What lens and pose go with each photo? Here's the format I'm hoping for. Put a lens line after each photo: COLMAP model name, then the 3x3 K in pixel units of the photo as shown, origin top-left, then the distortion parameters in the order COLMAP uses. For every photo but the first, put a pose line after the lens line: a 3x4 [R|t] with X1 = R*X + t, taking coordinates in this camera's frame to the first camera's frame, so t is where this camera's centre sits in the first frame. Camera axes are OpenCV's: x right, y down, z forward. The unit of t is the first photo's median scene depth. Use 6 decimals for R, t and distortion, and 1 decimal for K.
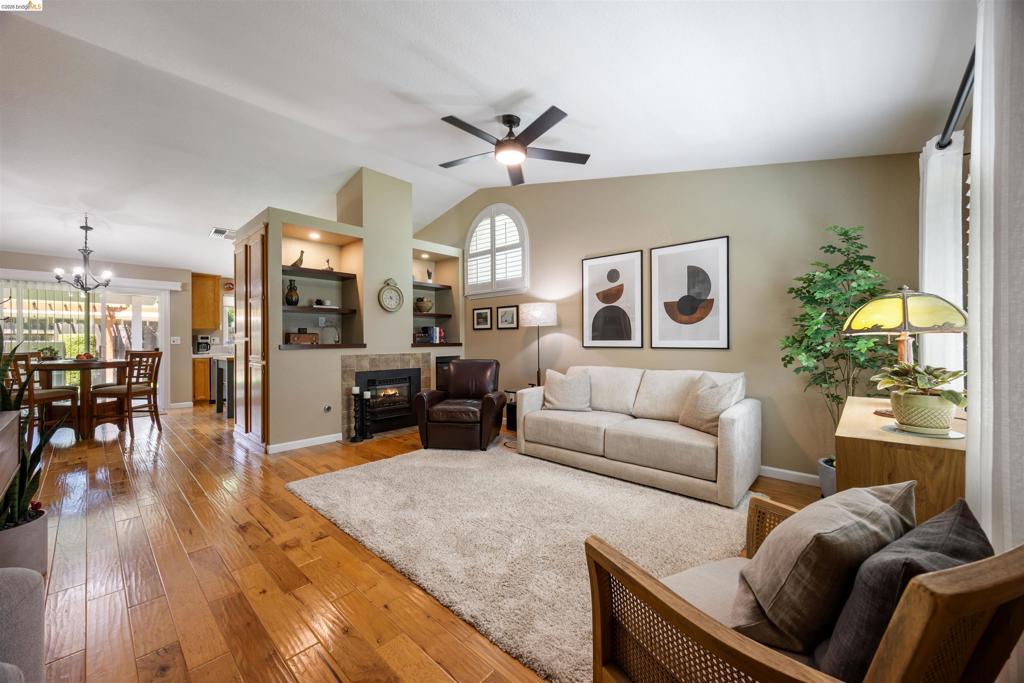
lens RADIAL K [[391.2, 0, 510.8], [0, 391.2, 339.7], [0, 0, 1]] dist [0.002941, 0.000211]
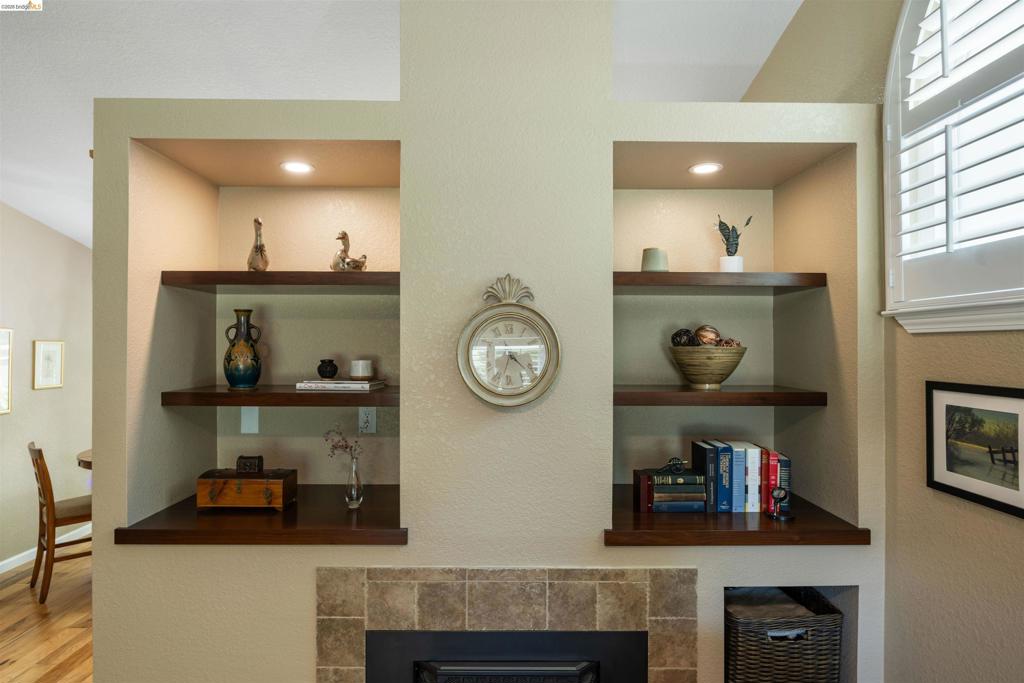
lens RADIAL K [[588.3, 0, 510.6], [0, 588.3, 343.9], [0, 0, 1]] dist [0.001481, 0.000570]
pose [[0.681760, 0.007567, -0.731537, -0.021664], [-0.005902, 0.999971, 0.004844, -0.100159], [0.731552, 0.001015, 0.681785, 0.649138]]
